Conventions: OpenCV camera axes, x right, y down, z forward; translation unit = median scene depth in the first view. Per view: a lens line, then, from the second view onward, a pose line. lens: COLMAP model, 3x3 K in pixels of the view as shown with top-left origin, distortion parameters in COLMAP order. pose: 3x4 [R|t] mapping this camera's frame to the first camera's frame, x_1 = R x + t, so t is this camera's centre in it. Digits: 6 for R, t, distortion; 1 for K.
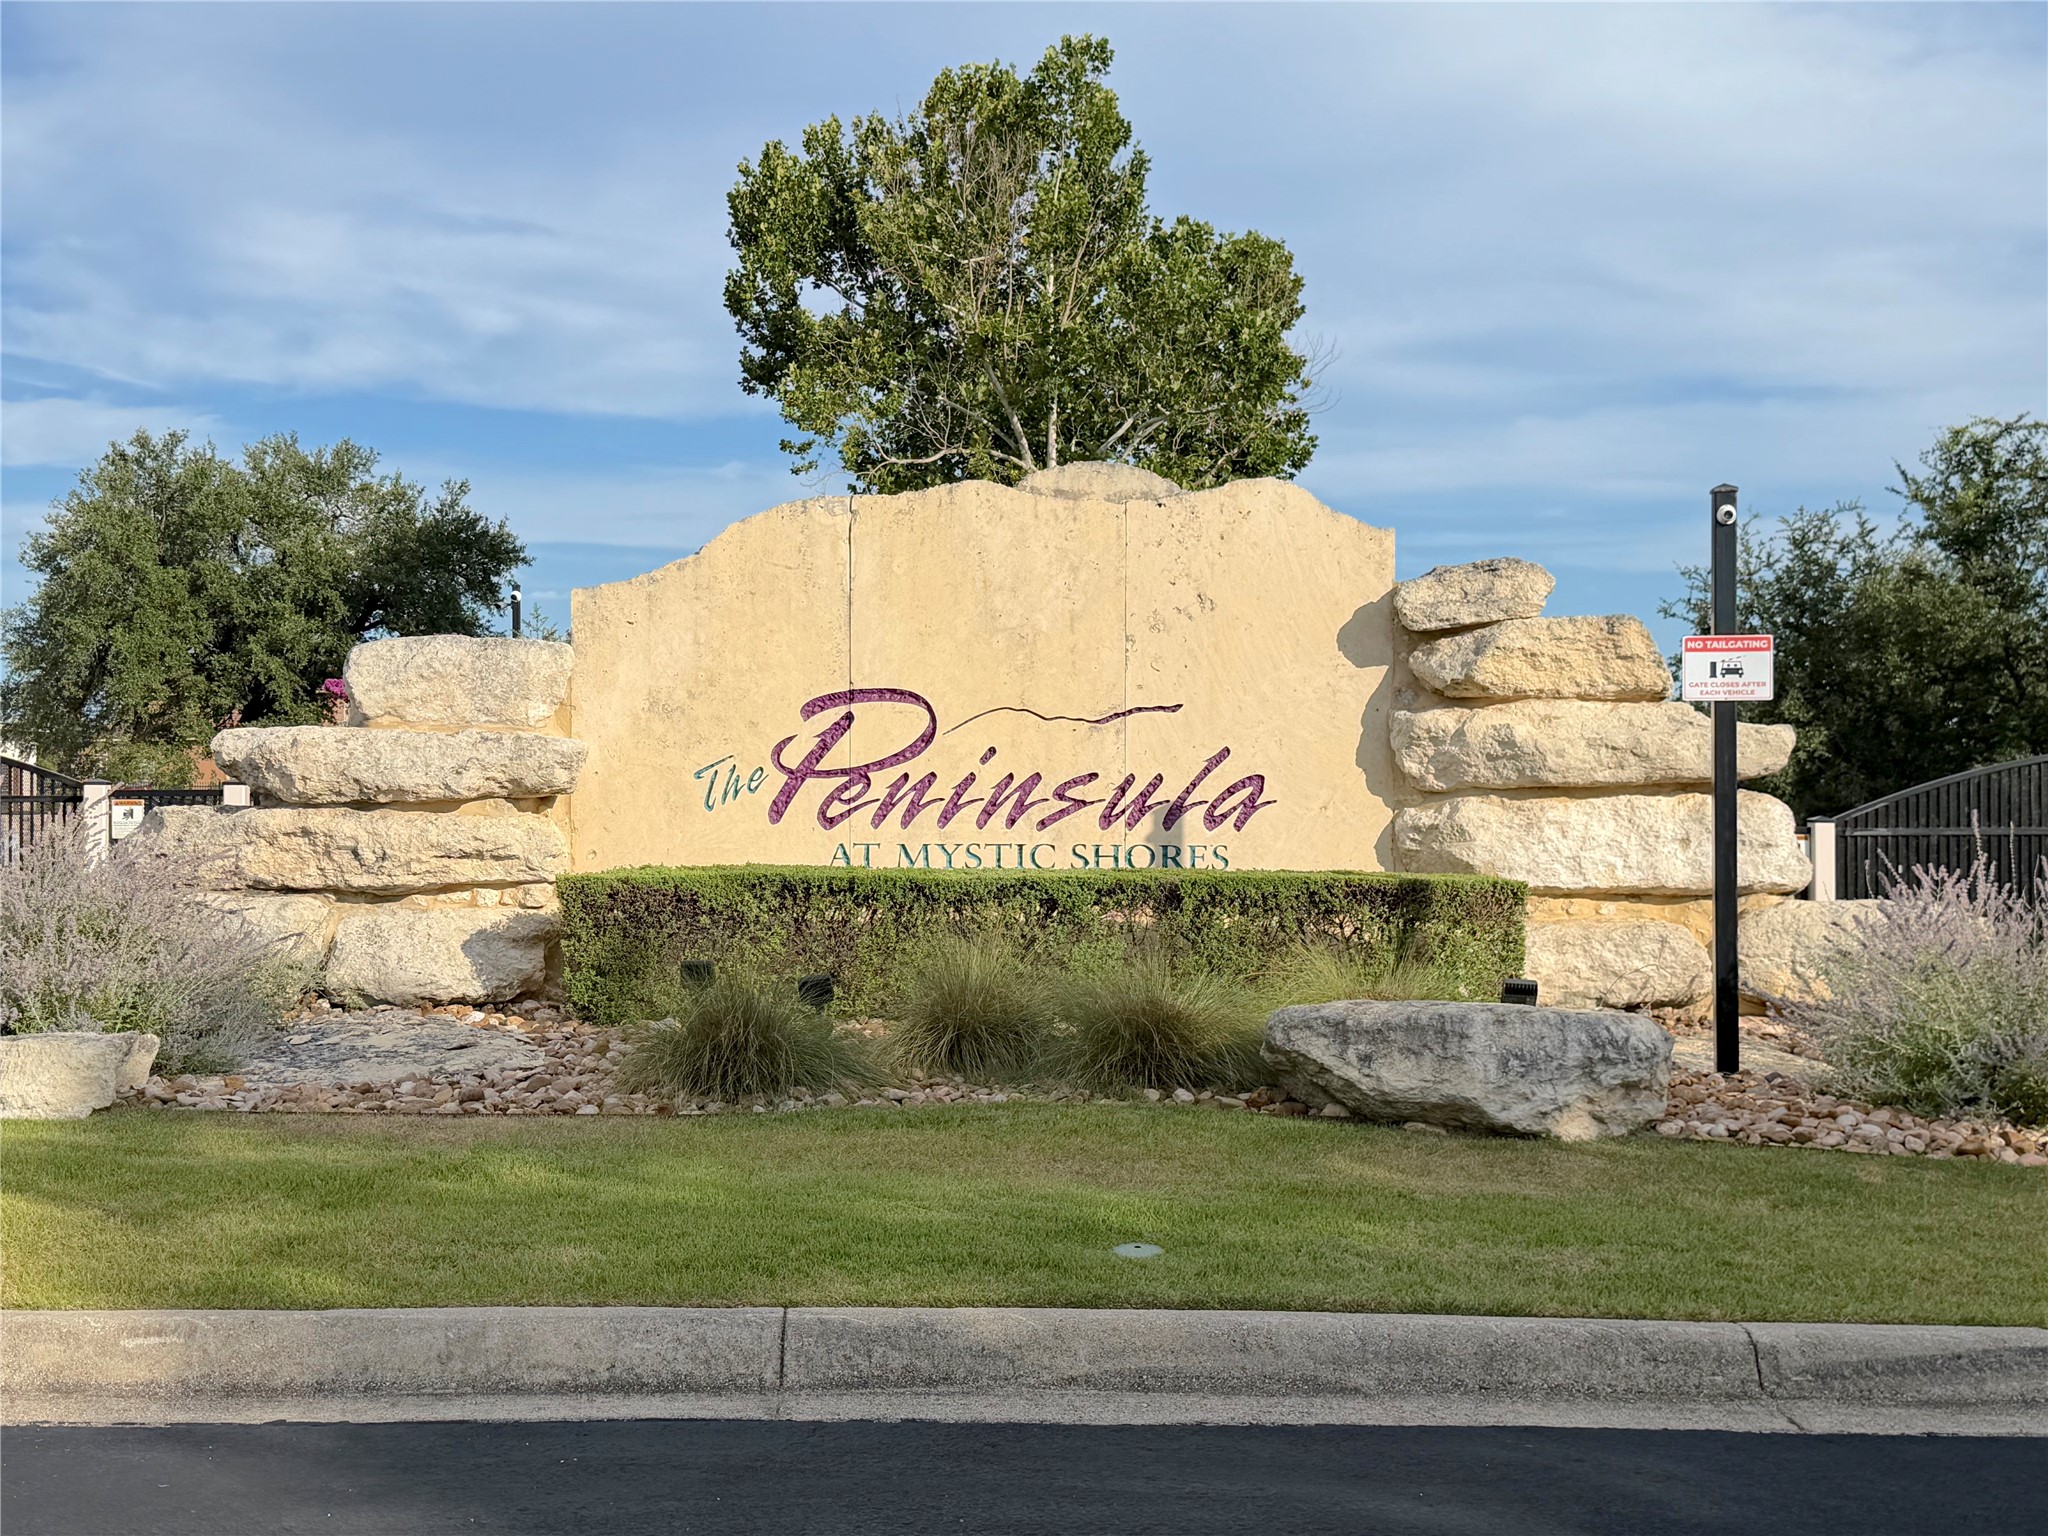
lens RADIAL K [[2507.3, 0, 1024.0], [0, 2507.3, 768.0], [0, 0, 1]] dist [0.005478, 0.008863]
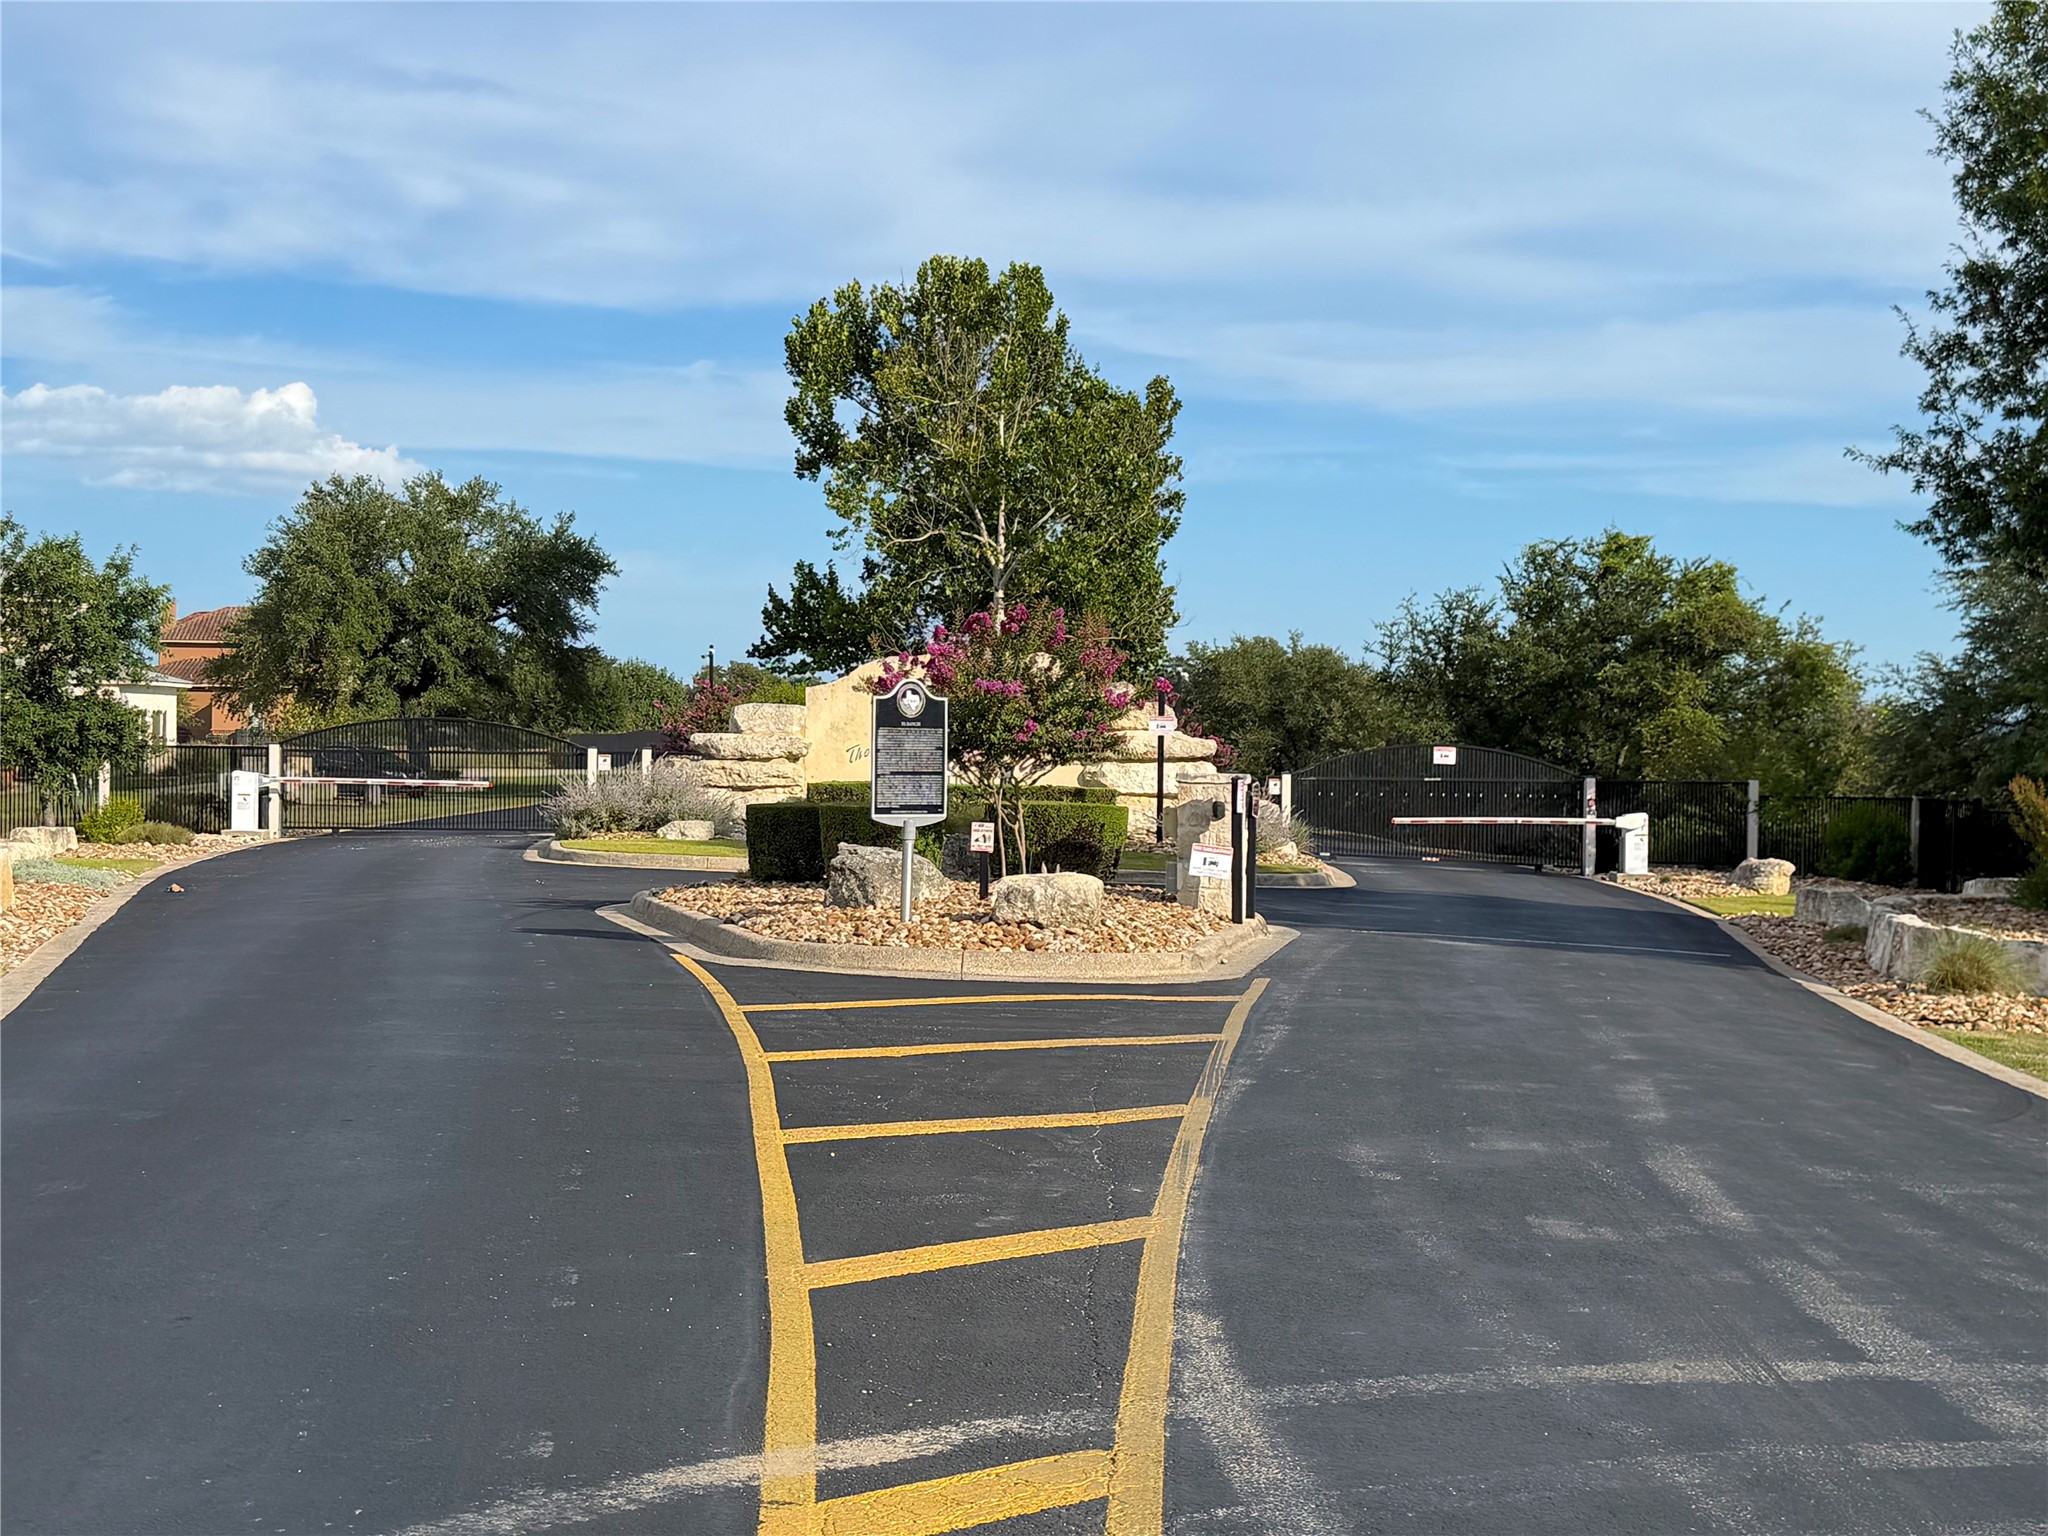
lens RADIAL K [[2861.2, 0, 1022.4], [0, 2861.2, 784.3], [0, 0, 1]] dist [0.134522, -0.014594]
pose [[0.999891, 0.014462, 0.003077, 0.021075], [-0.014532, 0.999607, 0.023969, -0.013194], [-0.002729, -0.024011, 0.999708, -0.752650]]
